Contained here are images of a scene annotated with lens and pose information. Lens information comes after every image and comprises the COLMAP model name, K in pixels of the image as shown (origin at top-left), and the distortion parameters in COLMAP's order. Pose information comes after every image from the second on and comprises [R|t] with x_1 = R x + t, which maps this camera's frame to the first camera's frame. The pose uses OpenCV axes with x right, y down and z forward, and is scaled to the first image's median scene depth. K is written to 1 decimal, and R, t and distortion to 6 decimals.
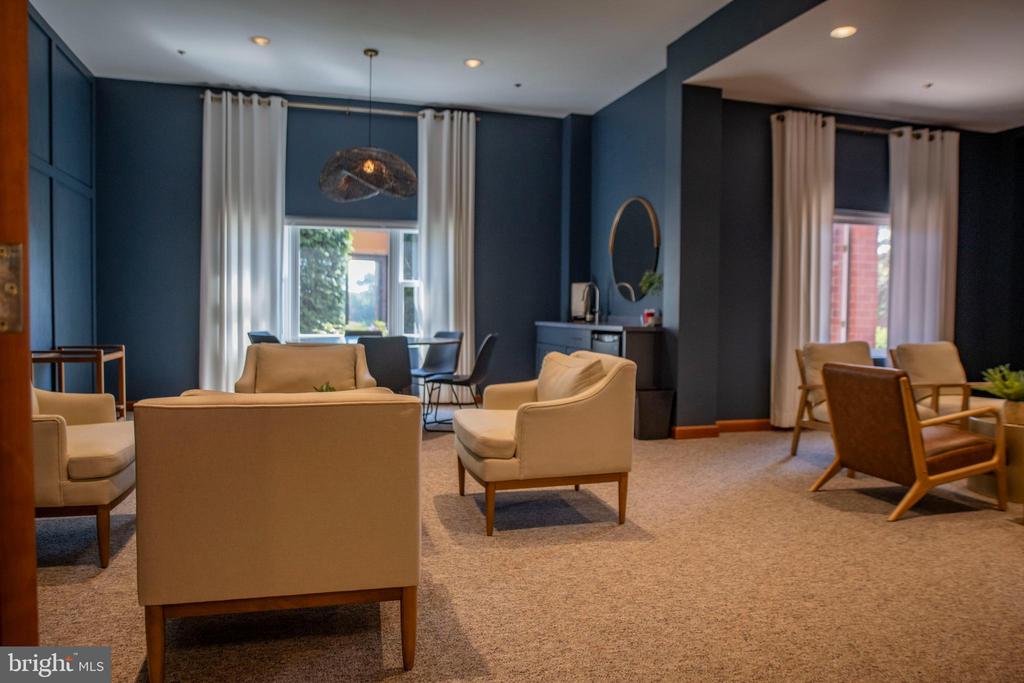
lens RADIAL K [[790.8, 0, 512.0], [0, 790.8, 341.5], [0, 0, 1]] dist [-0.007728, -0.003054]
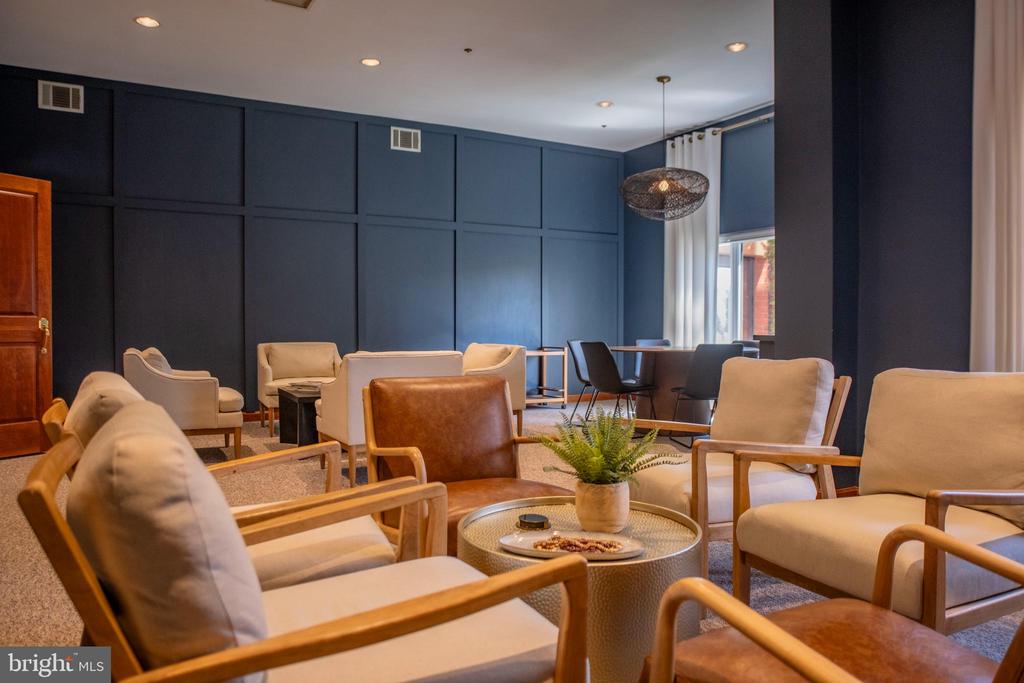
lens RADIAL K [[790.8, 0, 512.0], [0, 790.8, 341.5], [0, 0, 1]] dist [-0.007728, -0.003054]
pose [[0.245289, -0.006198, -0.969430, 0.795484], [-0.032099, 0.999379, -0.014512, 0.018423], [0.968918, 0.034677, 0.244938, 0.521707]]
